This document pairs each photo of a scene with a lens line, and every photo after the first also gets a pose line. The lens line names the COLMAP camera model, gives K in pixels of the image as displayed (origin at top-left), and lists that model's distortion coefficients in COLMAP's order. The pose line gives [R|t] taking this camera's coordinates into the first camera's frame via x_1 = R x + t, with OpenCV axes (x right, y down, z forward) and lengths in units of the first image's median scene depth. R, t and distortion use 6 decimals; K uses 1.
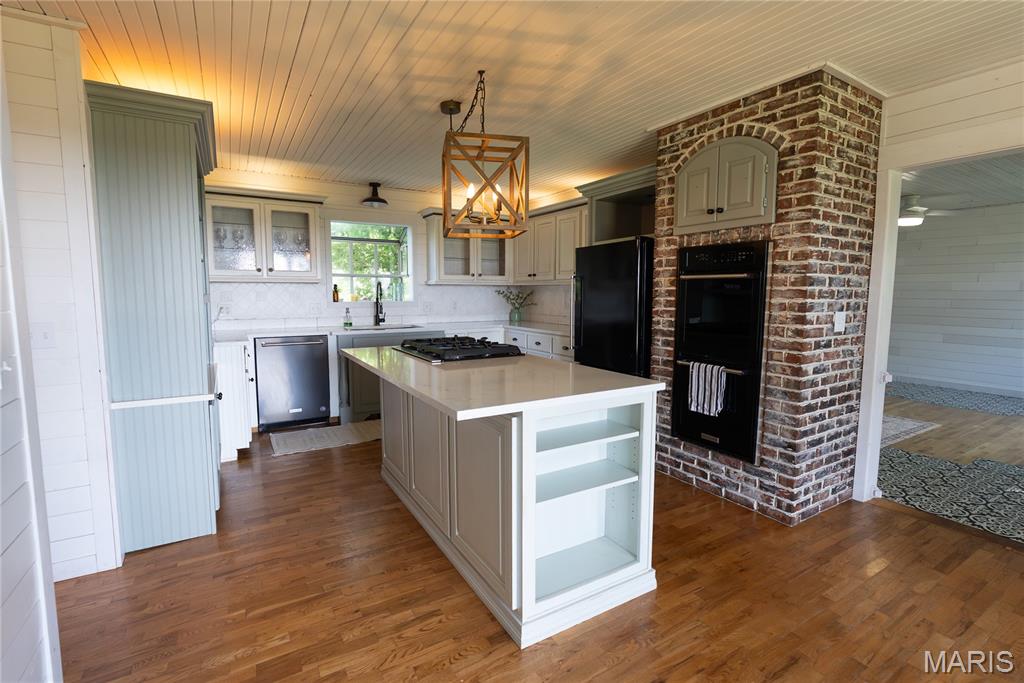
lens RADIAL K [[468.1, 0, 510.1], [0, 468.1, 334.9], [0, 0, 1]] dist [-0.011818, 0.001738]
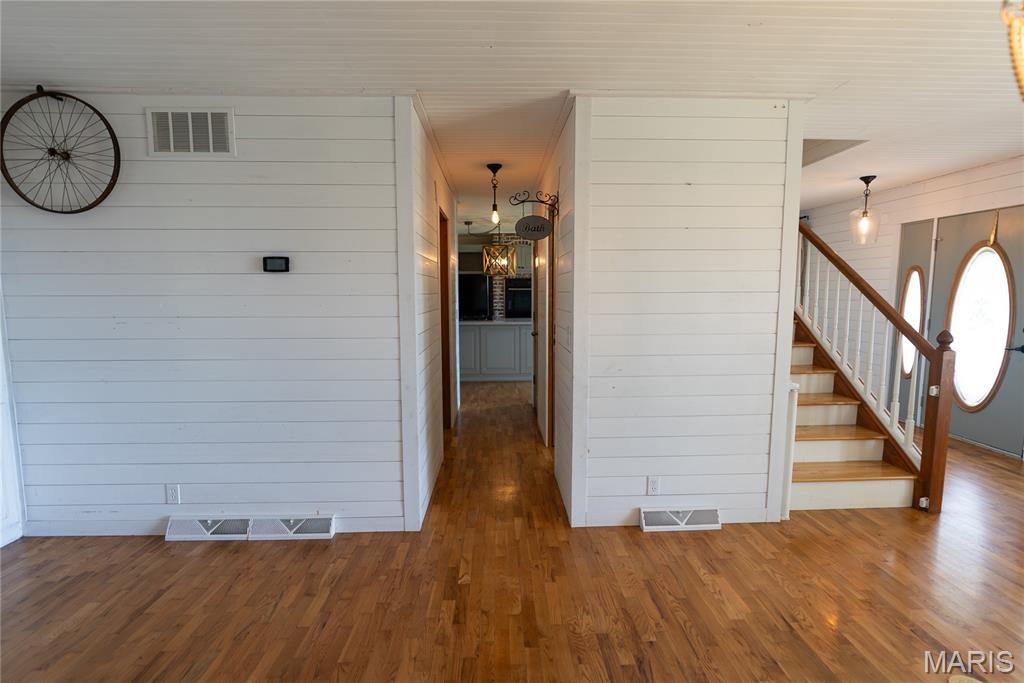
lens RADIAL K [[468.1, 0, 515.4], [0, 468.1, 341.0], [0, 0, 1]] dist [-0.011818, 0.001738]
pose [[0.476797, -0.095257, 0.873837, -2.331367], [0.084645, 0.994467, 0.062221, 0.016499], [-0.874928, 0.044299, 0.482222, -0.422063]]
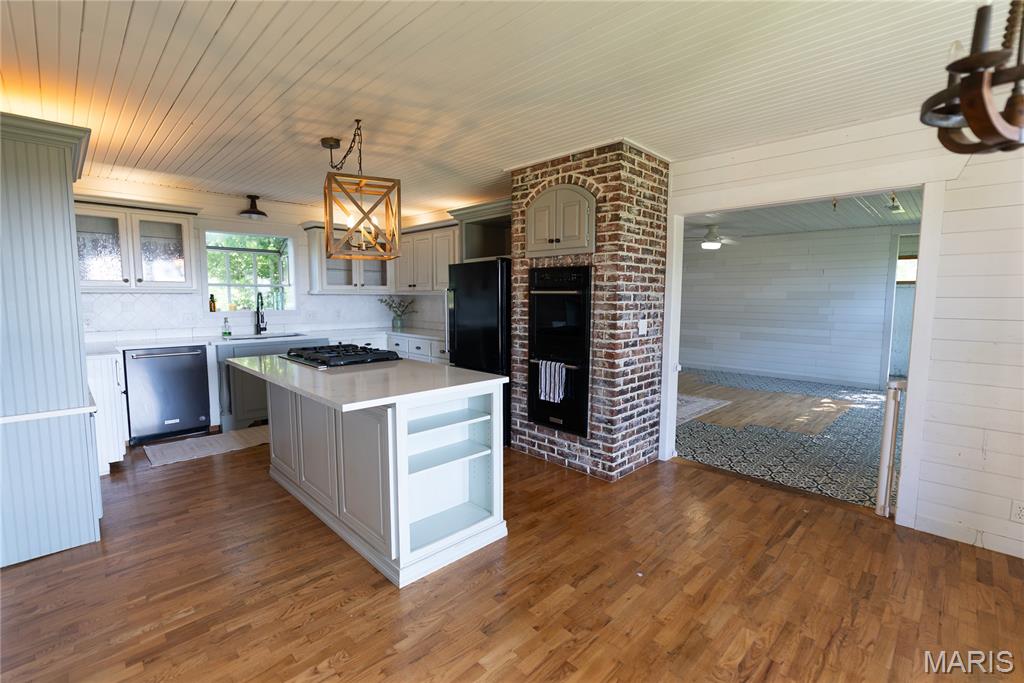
lens RADIAL K [[468.1, 0, 515.0], [0, 468.1, 338.0], [0, 0, 1]] dist [-0.011818, 0.001738]
pose [[0.970282, -0.020835, 0.241080, 0.024631], [0.020236, 0.999783, 0.004963, -0.010334], [-0.241131, 0.000063, 0.970493, -0.214260]]
